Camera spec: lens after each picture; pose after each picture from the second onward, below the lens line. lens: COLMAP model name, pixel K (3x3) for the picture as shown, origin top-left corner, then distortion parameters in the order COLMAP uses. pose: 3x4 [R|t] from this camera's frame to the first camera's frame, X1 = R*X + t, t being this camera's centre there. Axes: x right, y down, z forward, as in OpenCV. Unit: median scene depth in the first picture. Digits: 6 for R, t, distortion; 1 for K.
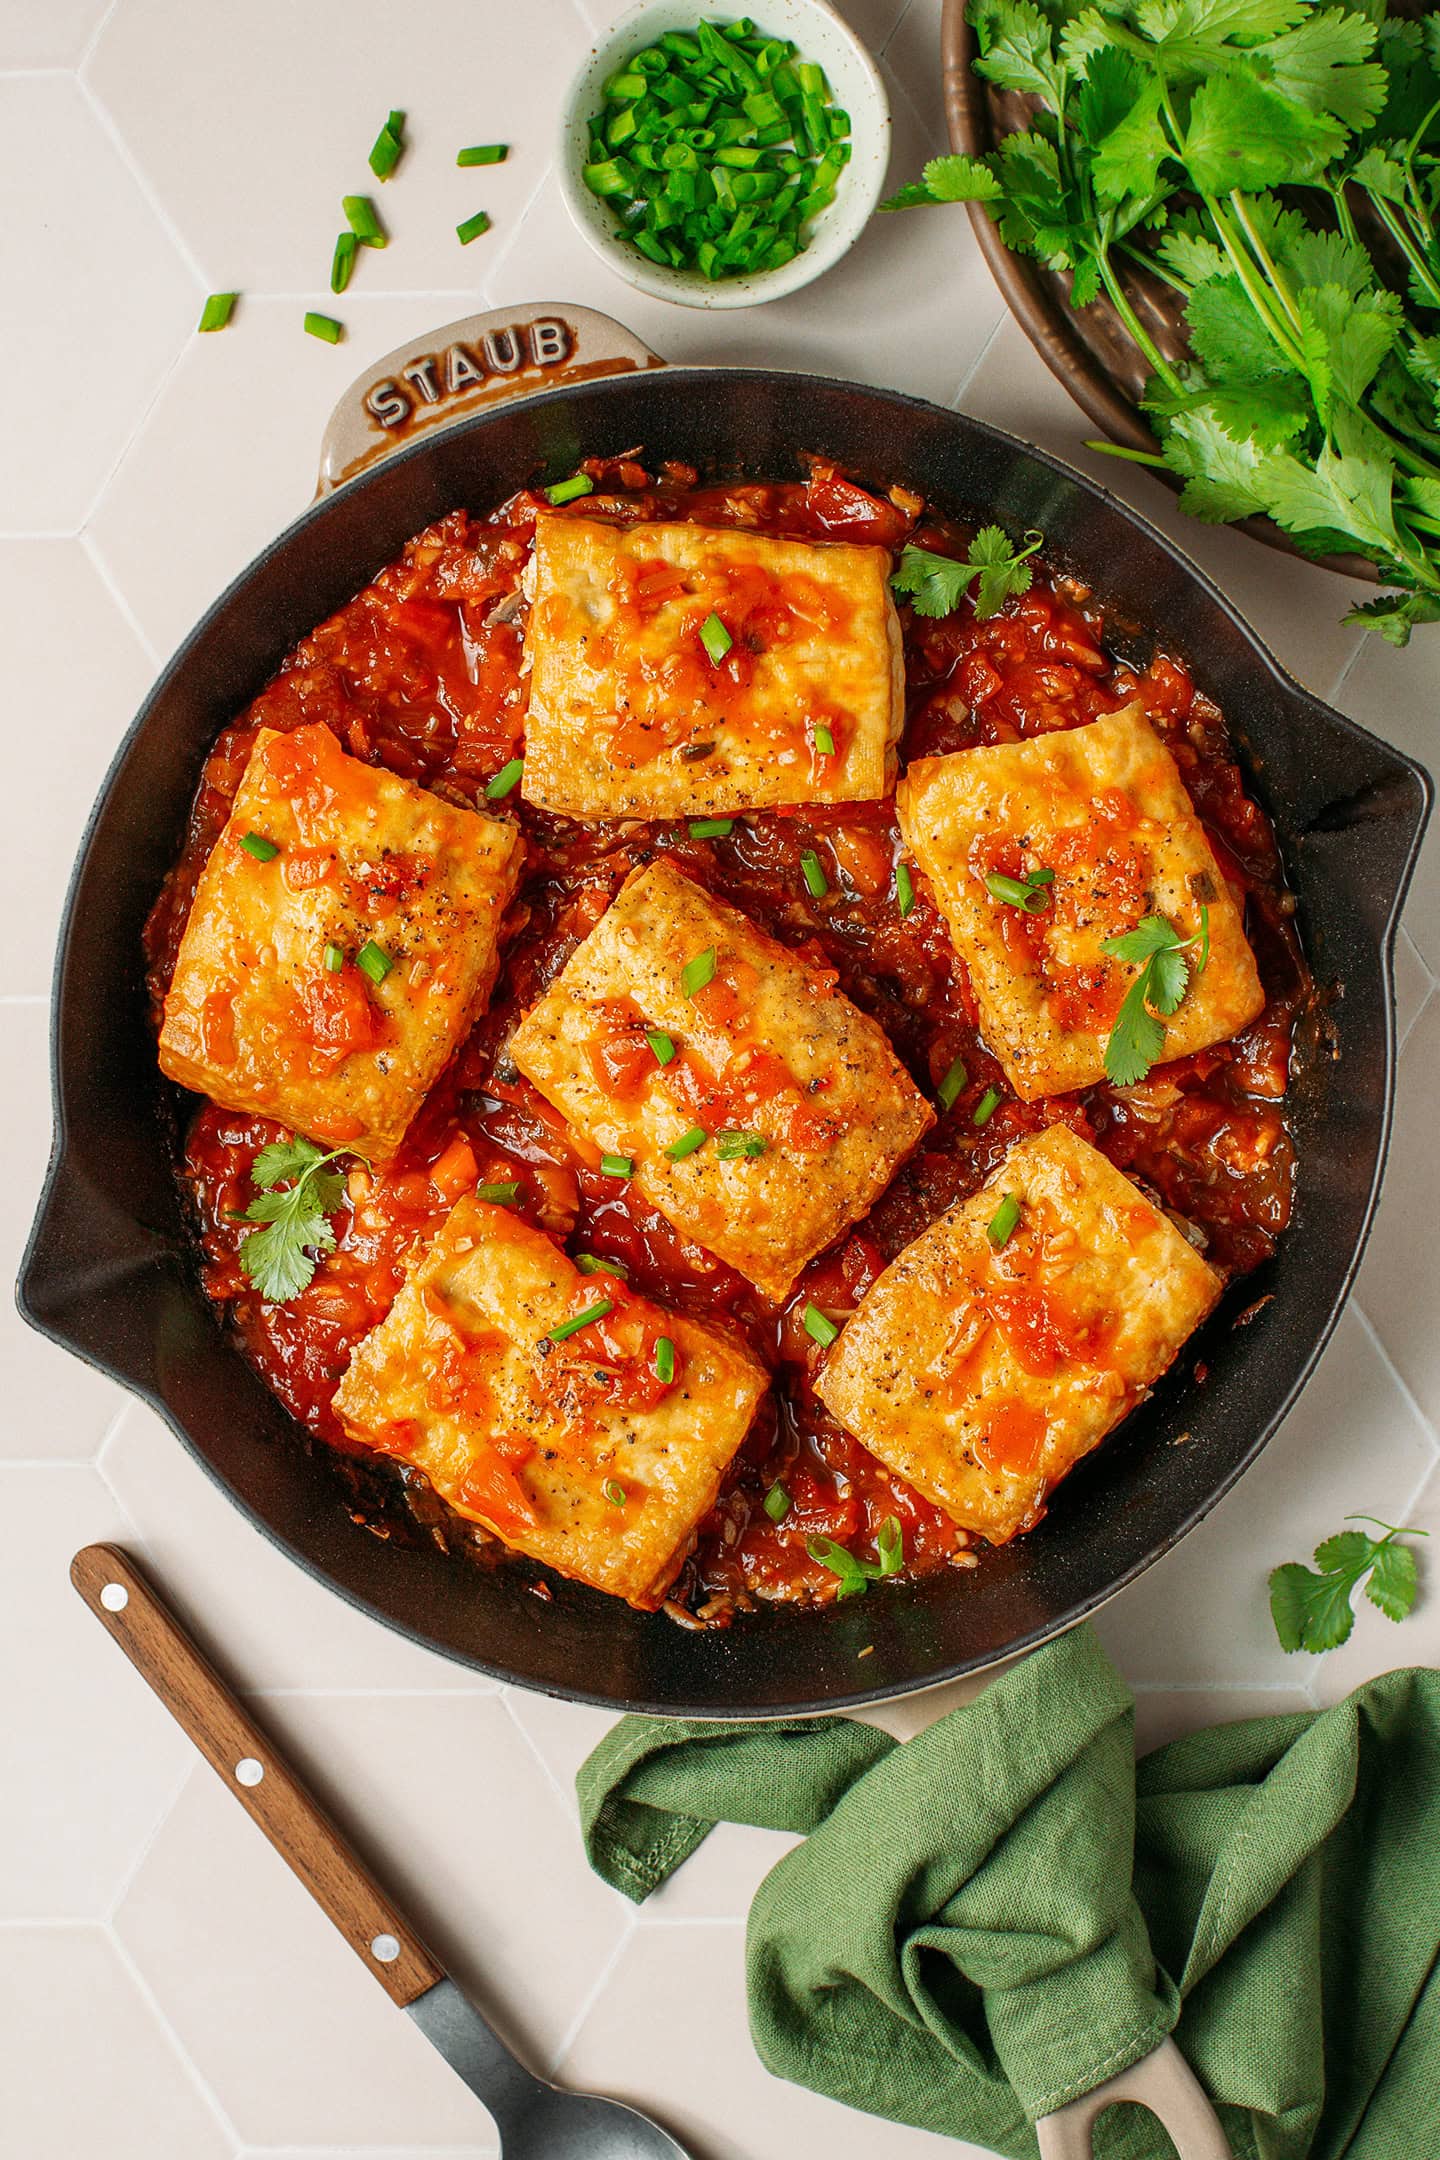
lens RADIAL K [[6082.8, 0, 720.0], [0, 6082.8, 1080.0], [0, 0, 1]] dist [-0.238306, -0.139209]
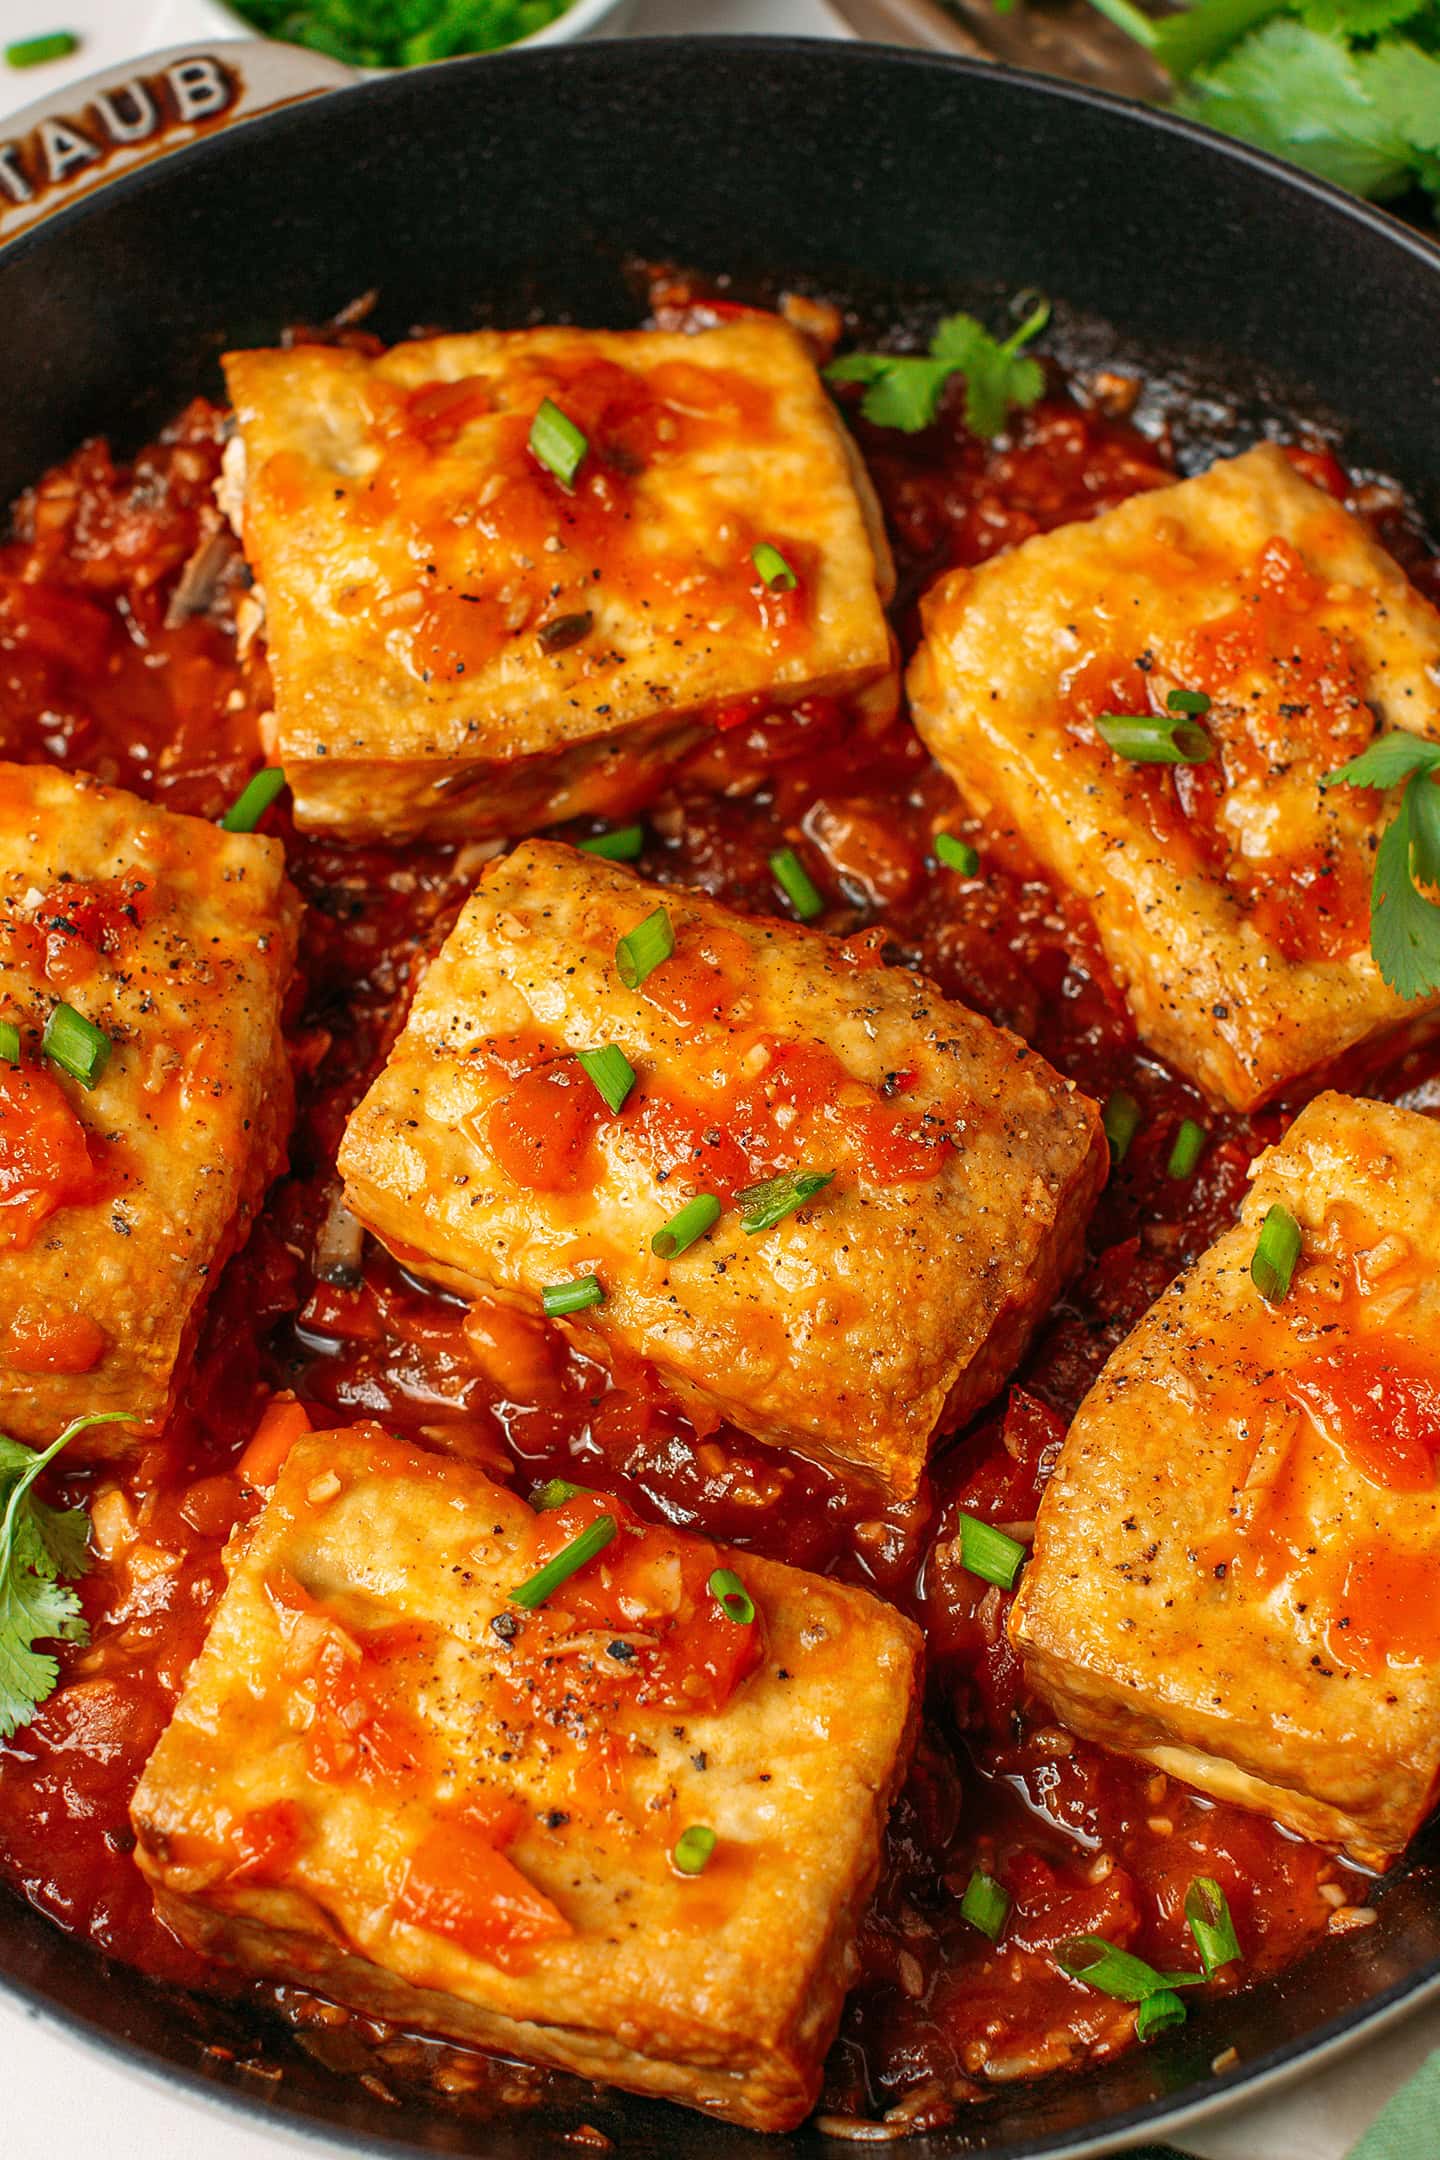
lens RADIAL K [[6082.8, 0, 720.0], [0, 6082.8, 1080.0], [0, 0, 1]] dist [-0.238306, -0.139209]
pose [[0.976255, -0.165837, 0.139370, -0.077275], [0.213388, 0.846997, -0.486890, 0.268365], [-0.037302, 0.505069, 0.862272, 0.515361]]
